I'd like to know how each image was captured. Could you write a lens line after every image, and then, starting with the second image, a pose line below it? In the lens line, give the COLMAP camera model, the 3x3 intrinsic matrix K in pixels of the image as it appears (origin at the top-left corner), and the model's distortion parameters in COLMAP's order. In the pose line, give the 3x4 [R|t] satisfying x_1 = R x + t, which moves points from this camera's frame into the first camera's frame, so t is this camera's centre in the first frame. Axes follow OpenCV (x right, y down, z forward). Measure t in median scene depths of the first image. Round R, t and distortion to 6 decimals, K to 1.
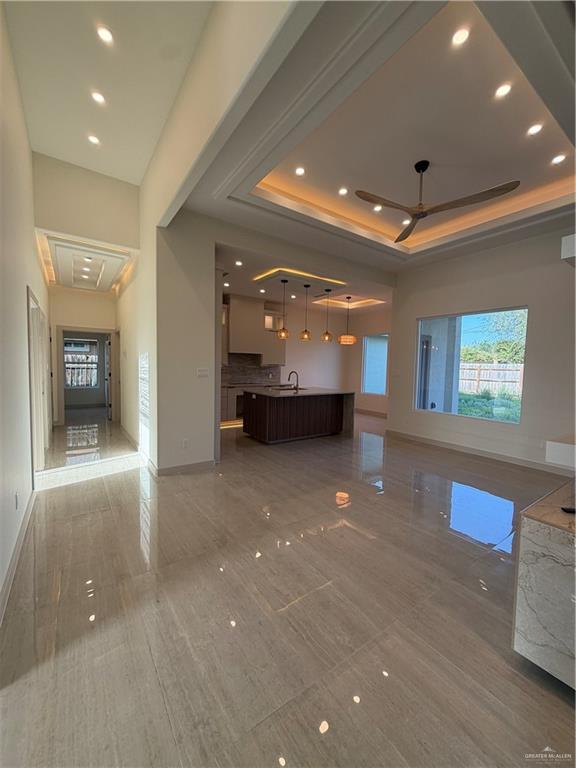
lens RADIAL K [[306.5, 0, 287.2], [0, 306.5, 387.2], [0, 0, 1]] dist [-0.001731, 0.000745]
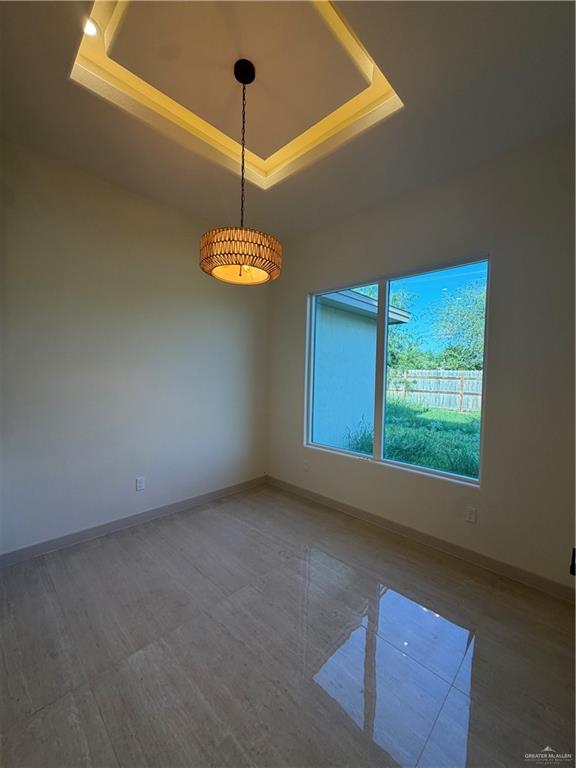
lens RADIAL K [[306.5, 0, 288.2], [0, 306.5, 383.3], [0, 0, 1]] dist [-0.001731, 0.000745]
pose [[0.982800, -0.008908, 0.184459, 0.237425], [0.016660, 0.999040, -0.040517, -0.065836], [-0.183921, 0.042893, 0.982005, 0.971611]]
